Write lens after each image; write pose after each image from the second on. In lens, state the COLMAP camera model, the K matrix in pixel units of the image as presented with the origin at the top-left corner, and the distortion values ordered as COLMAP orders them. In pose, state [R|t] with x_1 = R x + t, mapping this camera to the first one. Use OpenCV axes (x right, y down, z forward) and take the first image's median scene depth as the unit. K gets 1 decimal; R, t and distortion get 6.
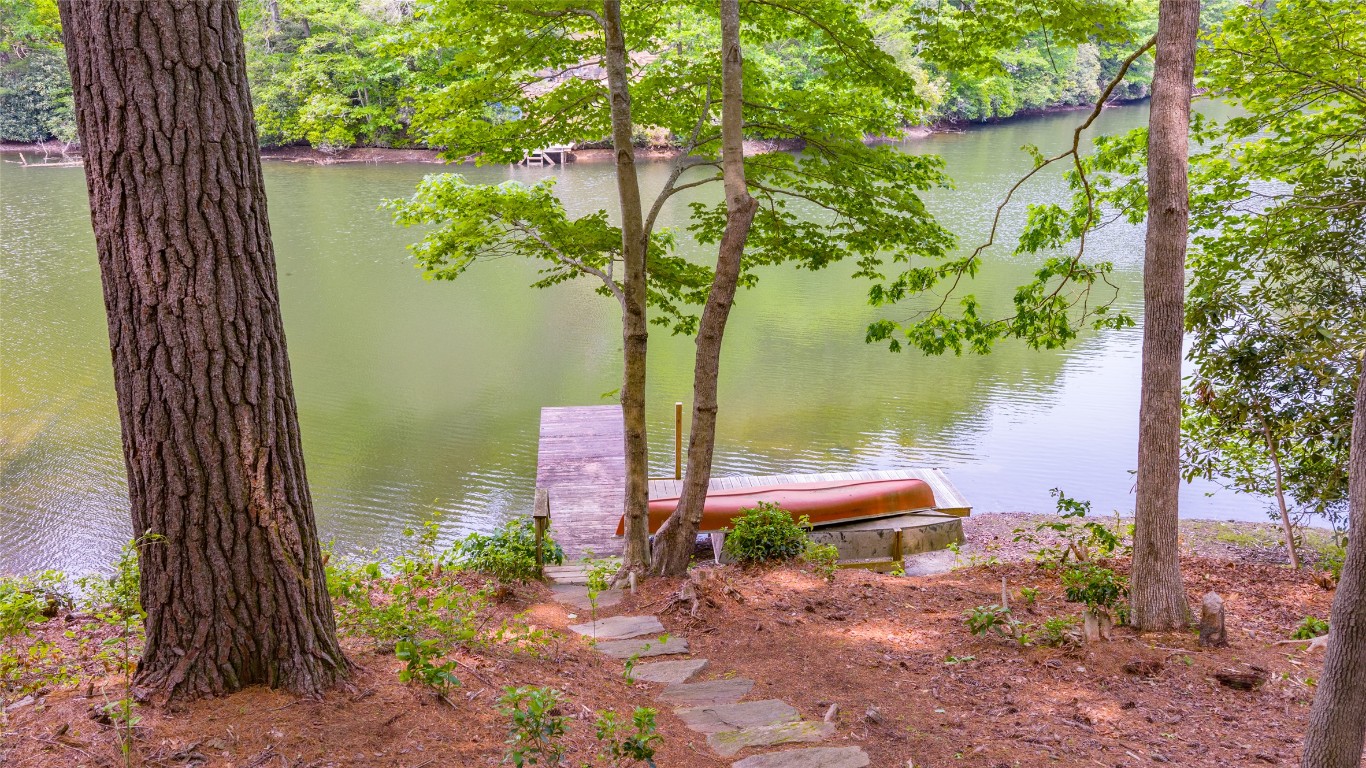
lens RADIAL K [[1123.8, 0, 681.8], [0, 1123.8, 378.3], [0, 0, 1]] dist [0.031400, -0.066120]
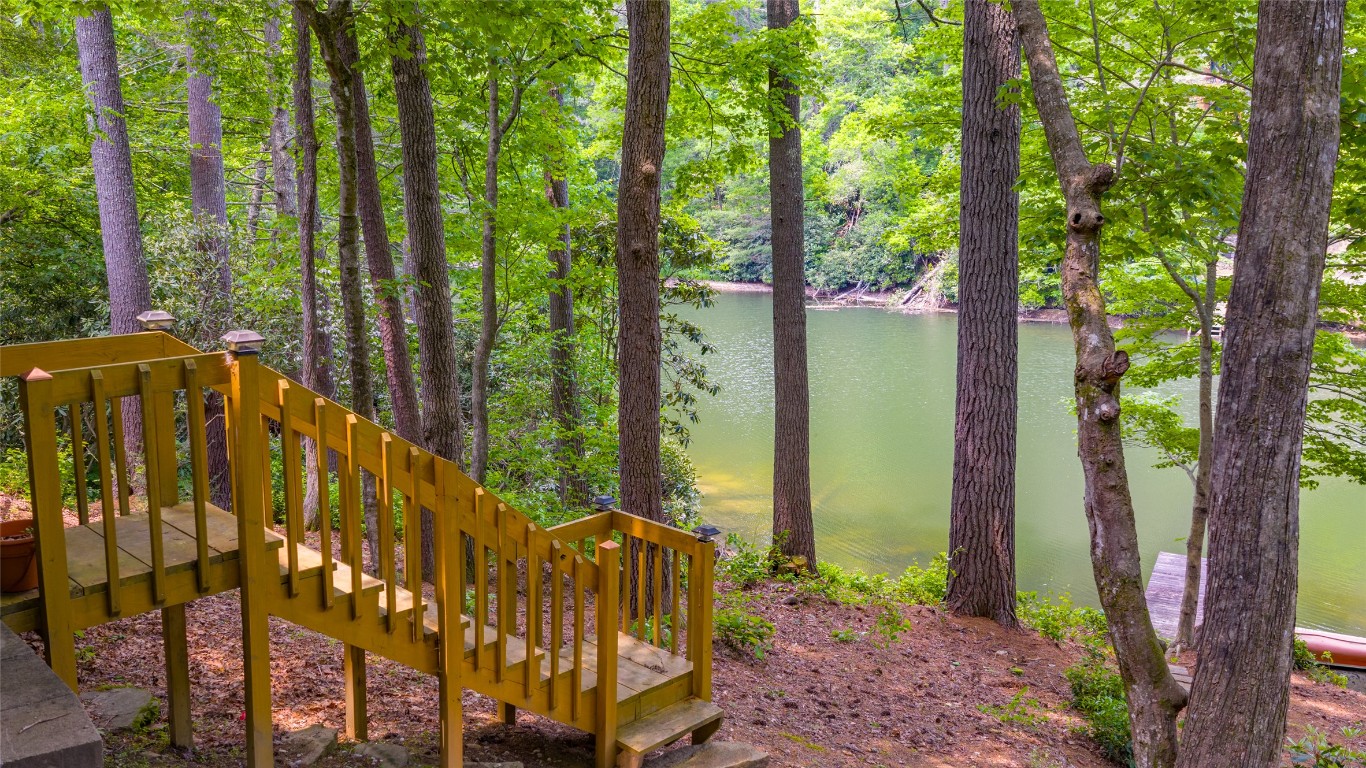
lens RADIAL K [[1123.8, 0, 682.2], [0, 1123.8, 375.9], [0, 0, 1]] dist [0.031400, -0.066120]
pose [[0.832321, 0.102294, -0.544772, 0.406197], [-0.165872, 0.983751, -0.068703, 0.023754], [0.528893, 0.147546, 0.835765, -1.652920]]
